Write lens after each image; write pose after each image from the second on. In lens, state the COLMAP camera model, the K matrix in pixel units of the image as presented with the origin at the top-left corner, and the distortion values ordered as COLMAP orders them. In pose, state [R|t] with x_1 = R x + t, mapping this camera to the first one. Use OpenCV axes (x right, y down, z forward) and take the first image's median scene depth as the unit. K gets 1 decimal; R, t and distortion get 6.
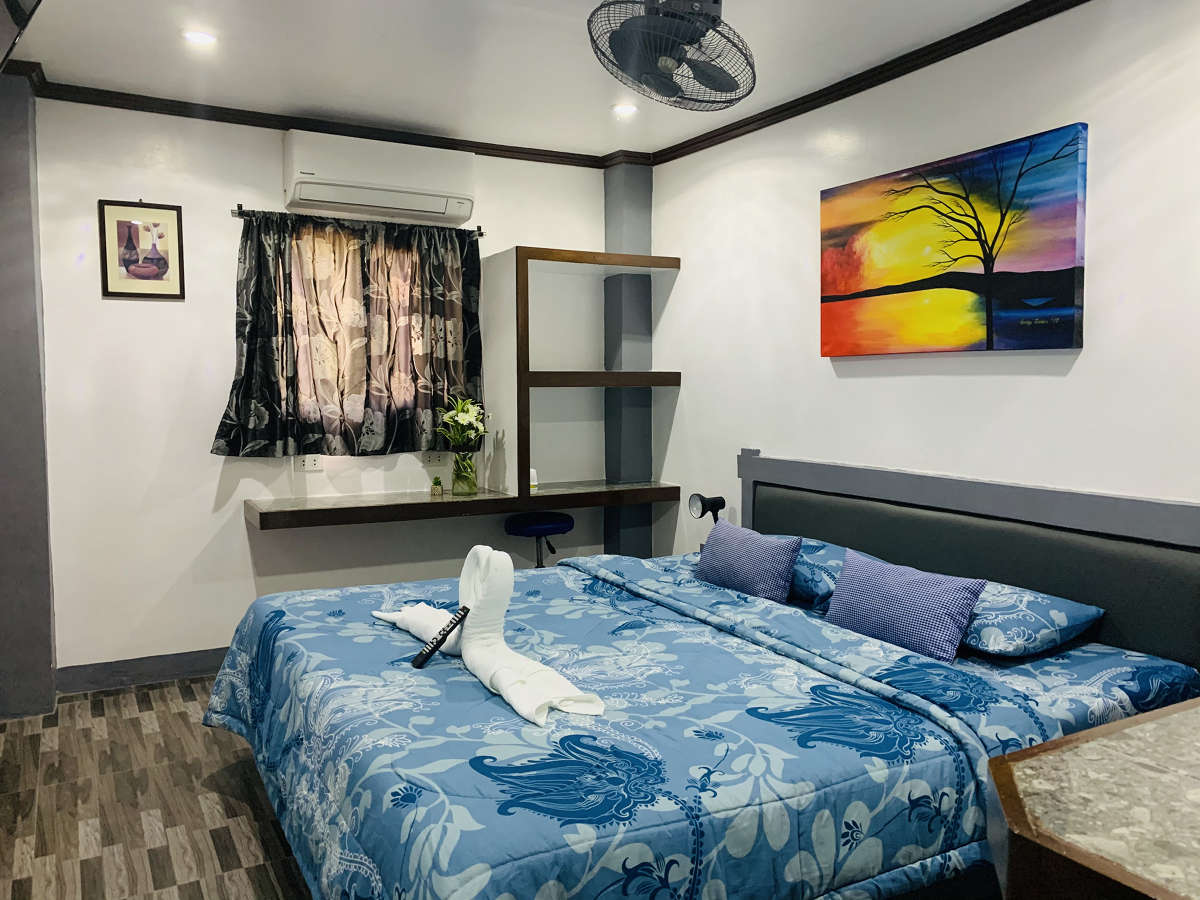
lens RADIAL K [[915.1, 0, 606.0], [0, 915.1, 448.6], [0, 0, 1]] dist [0.037332, -0.083655]
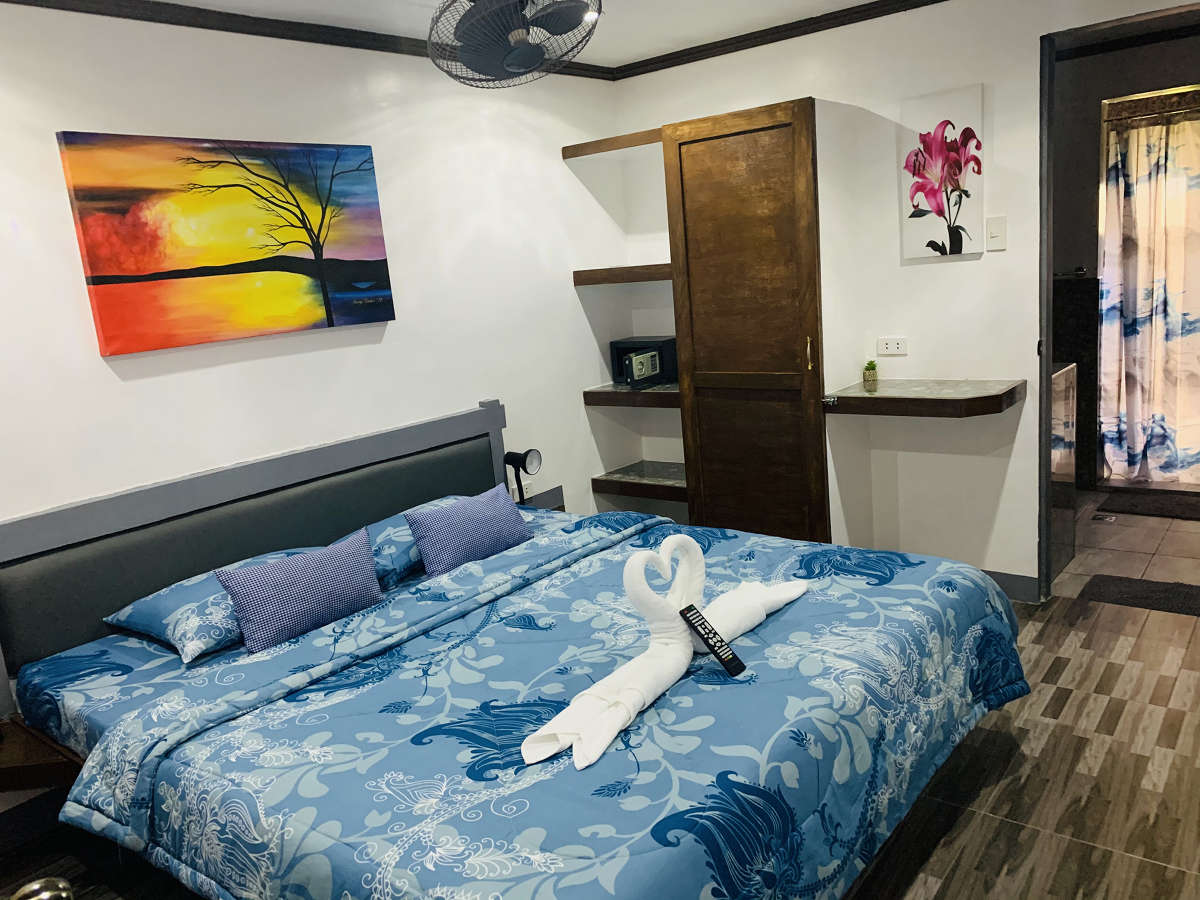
lens RADIAL K [[915.1, 0, 606.0], [0, 915.1, 448.6], [0, 0, 1]] dist [0.037332, -0.083655]
pose [[-0.386299, -0.137964, 0.911997, -0.768514], [0.164919, 0.962486, 0.215458, -0.151264], [-0.907510, 0.233637, -0.349055, 1.122234]]
